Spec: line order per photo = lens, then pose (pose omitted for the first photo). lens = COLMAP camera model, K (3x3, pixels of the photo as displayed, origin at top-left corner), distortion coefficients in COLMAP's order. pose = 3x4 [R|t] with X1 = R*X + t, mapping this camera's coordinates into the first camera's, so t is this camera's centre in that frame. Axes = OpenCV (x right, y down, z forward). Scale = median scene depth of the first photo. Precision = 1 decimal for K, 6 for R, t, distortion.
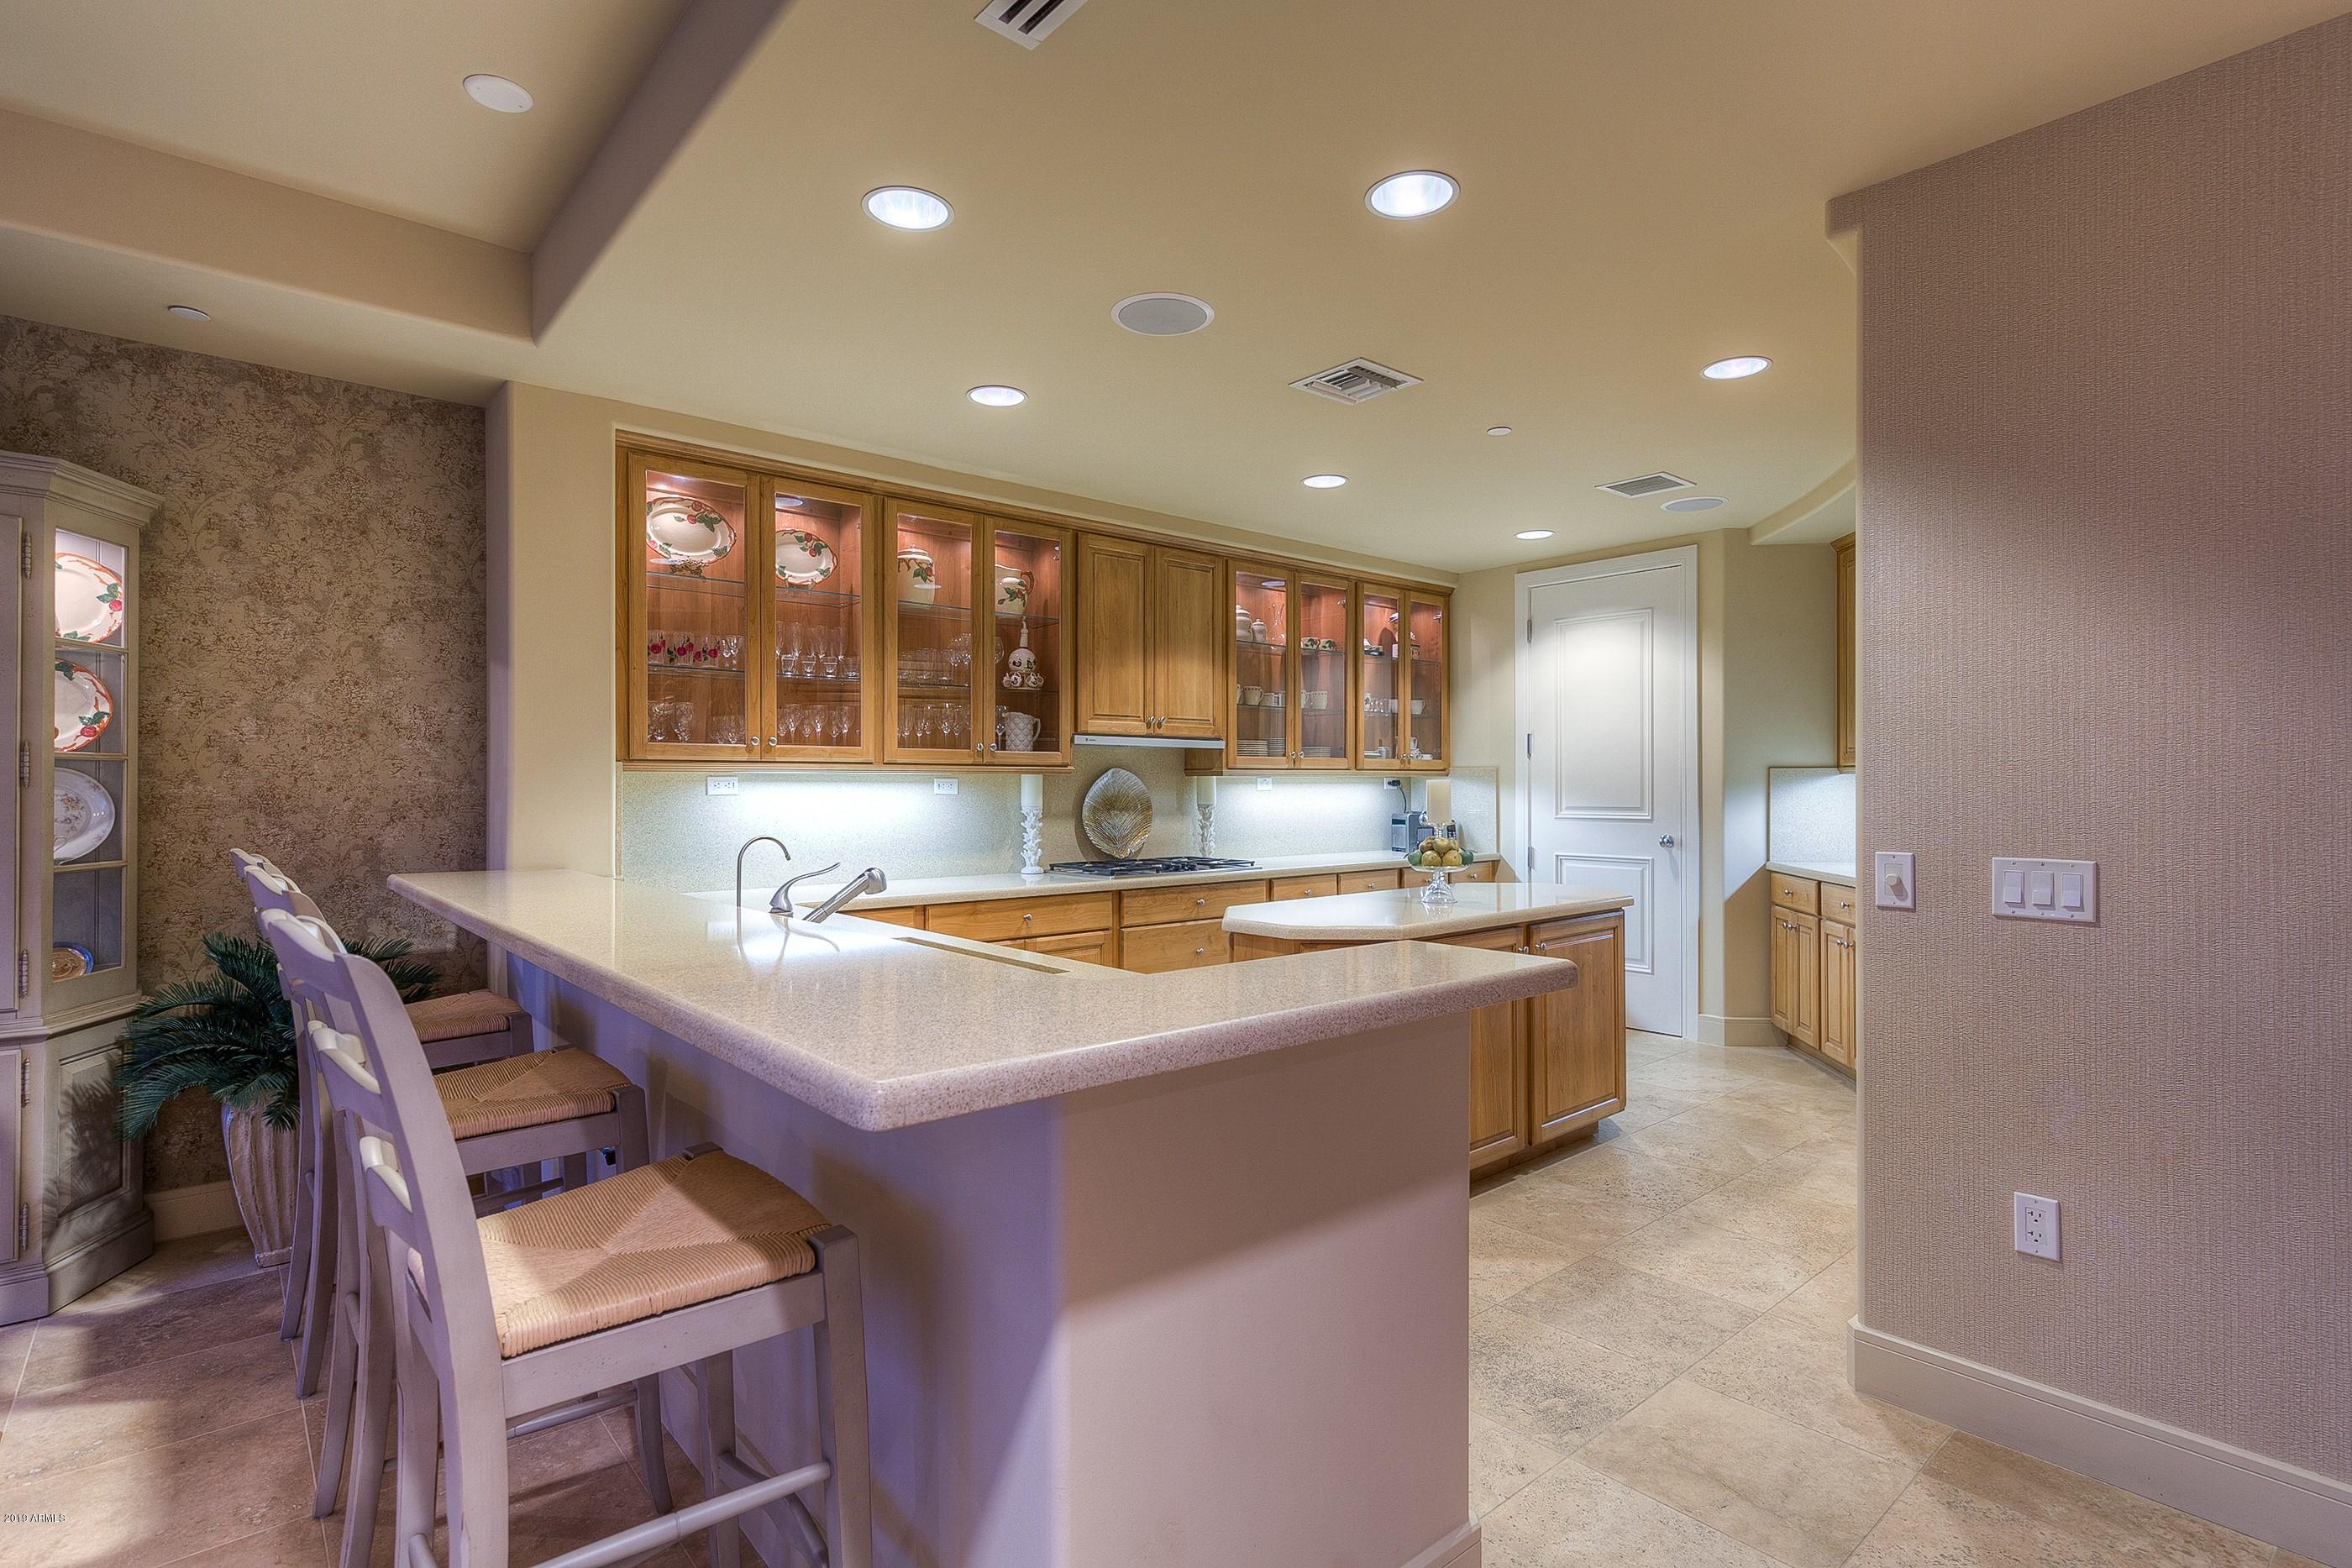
lens RADIAL K [[1115.4, 0, 1135.4], [0, 1115.4, 781.6], [0, 0, 1]] dist [-0.001542, 0.000201]
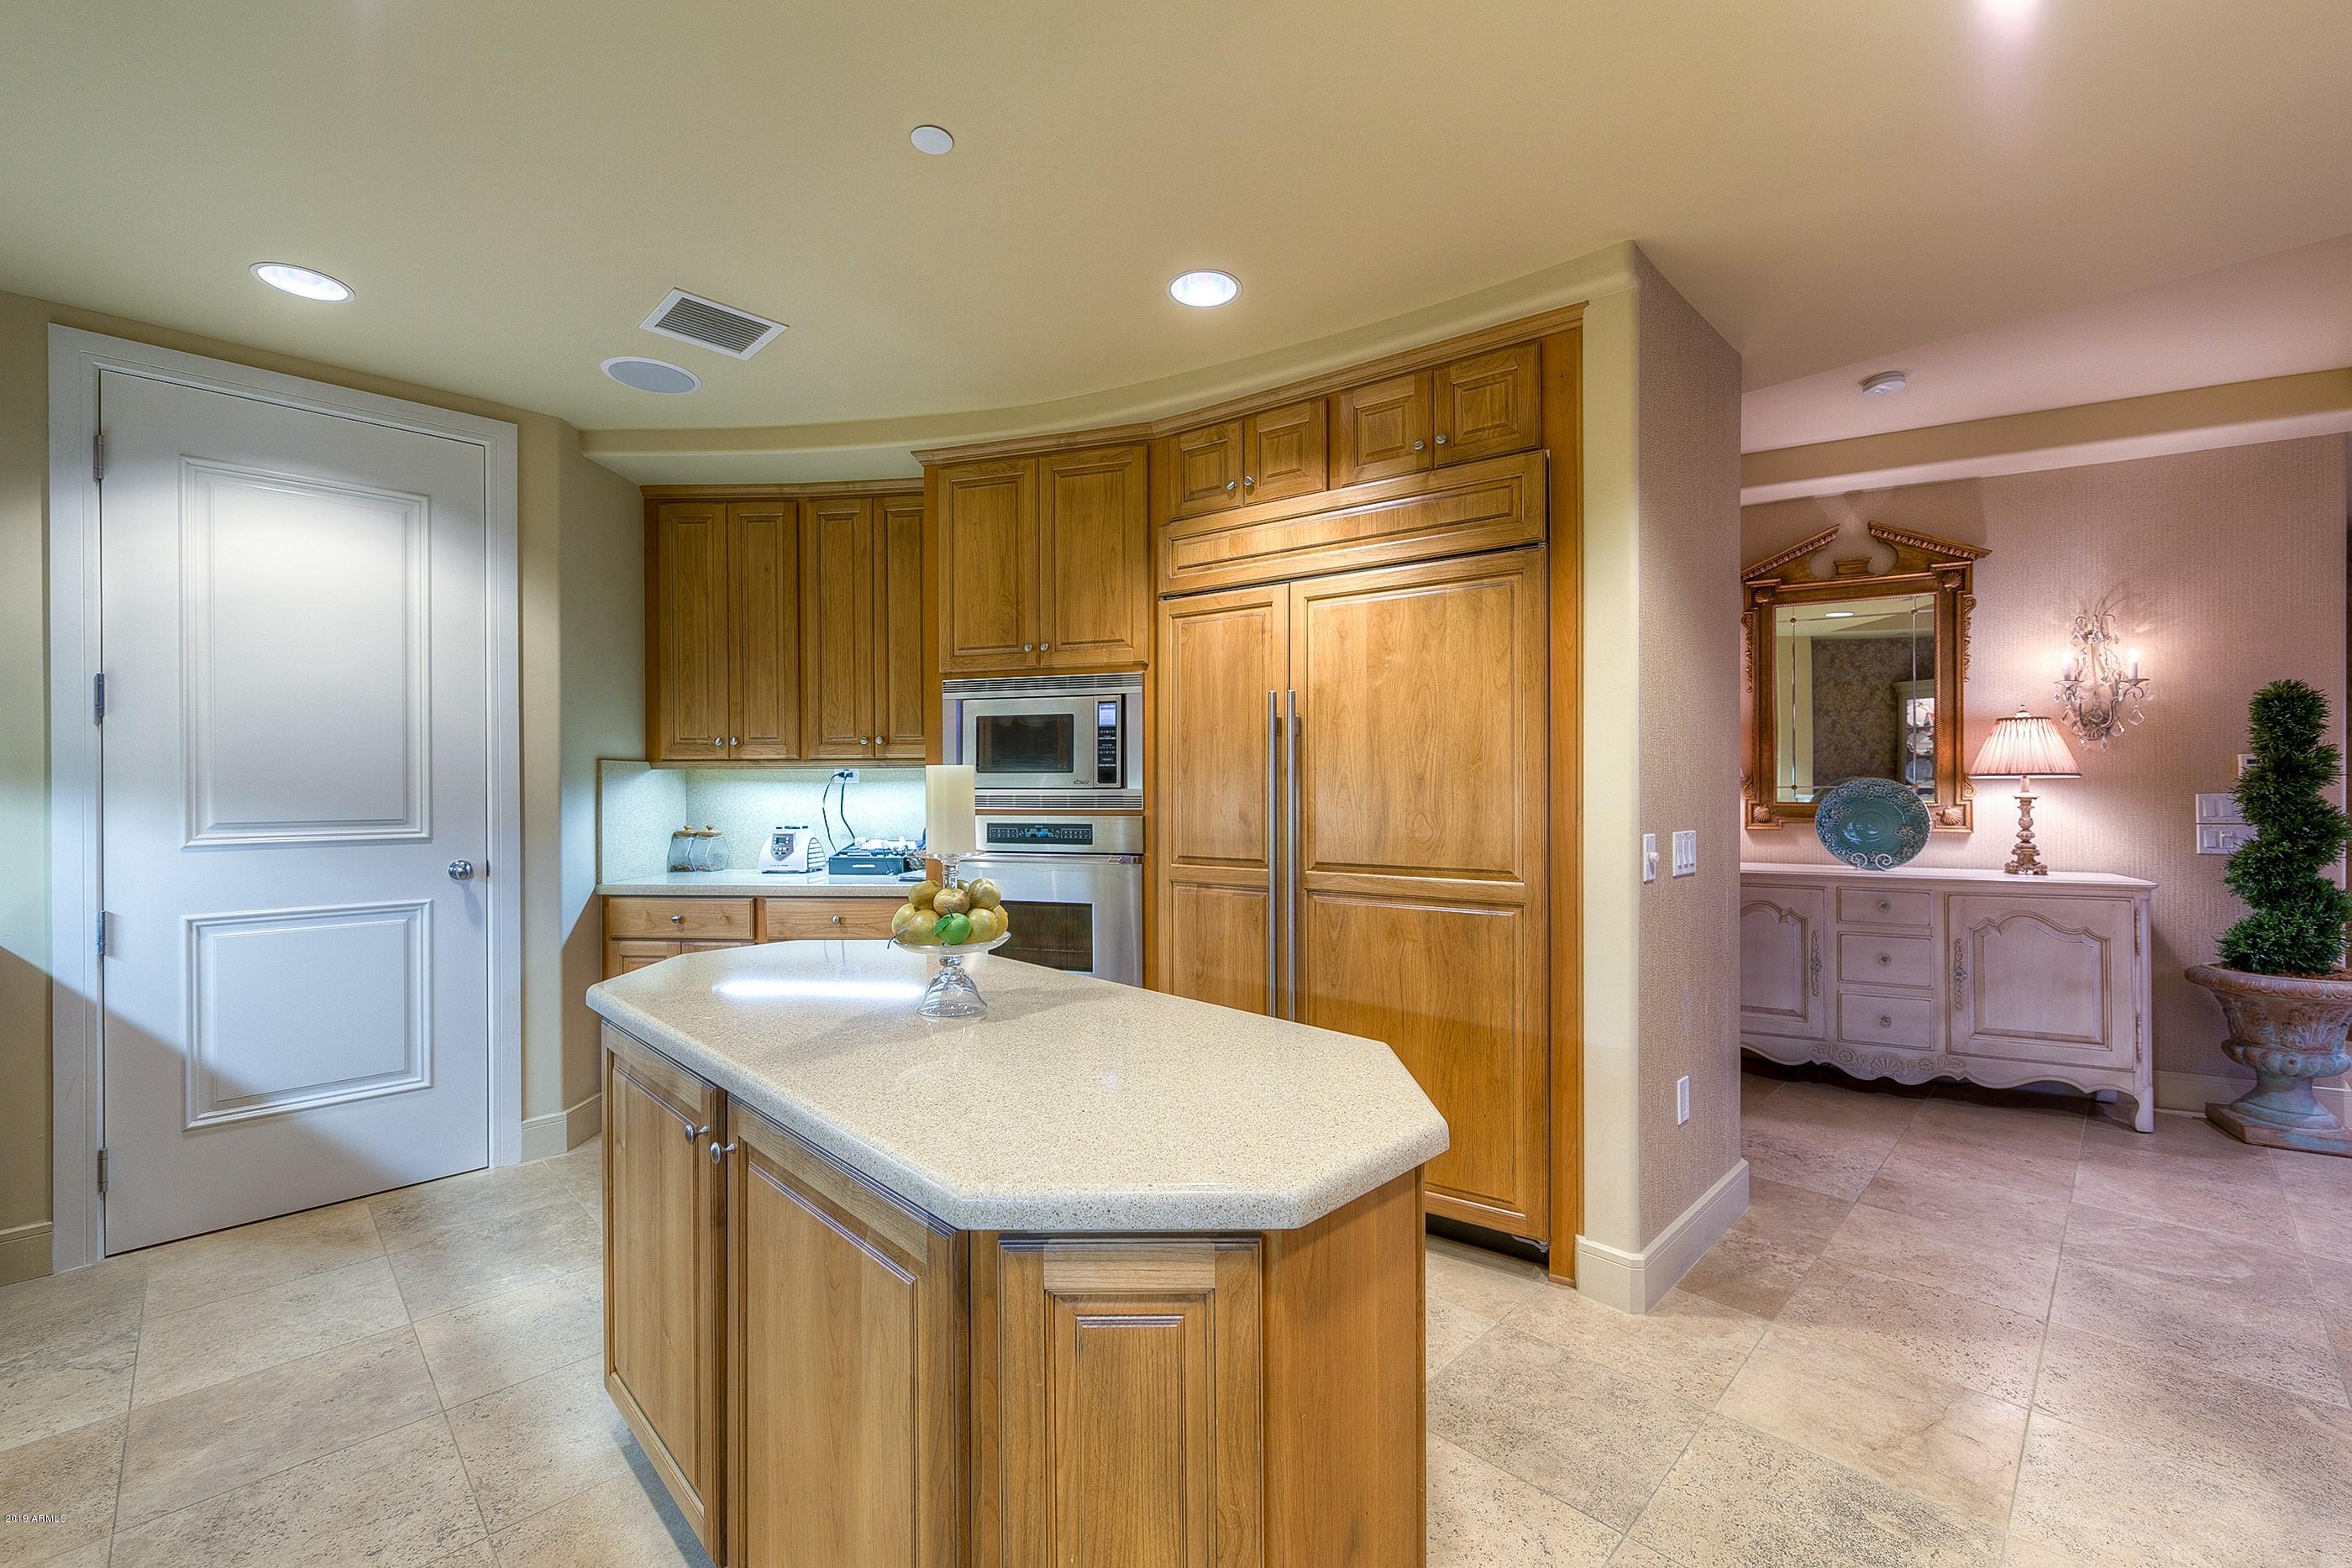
lens RADIAL K [[959.4, 0, 1217.4], [0, 959.4, 778.2], [0, 0, 1]] dist [0.001791, 0.000180]
pose [[-0.102591, 0.005710, 0.994707, -0.116451], [-0.000391, 0.999983, -0.005781, 0.003680], [-0.994724, -0.000982, -0.102587, 0.635696]]
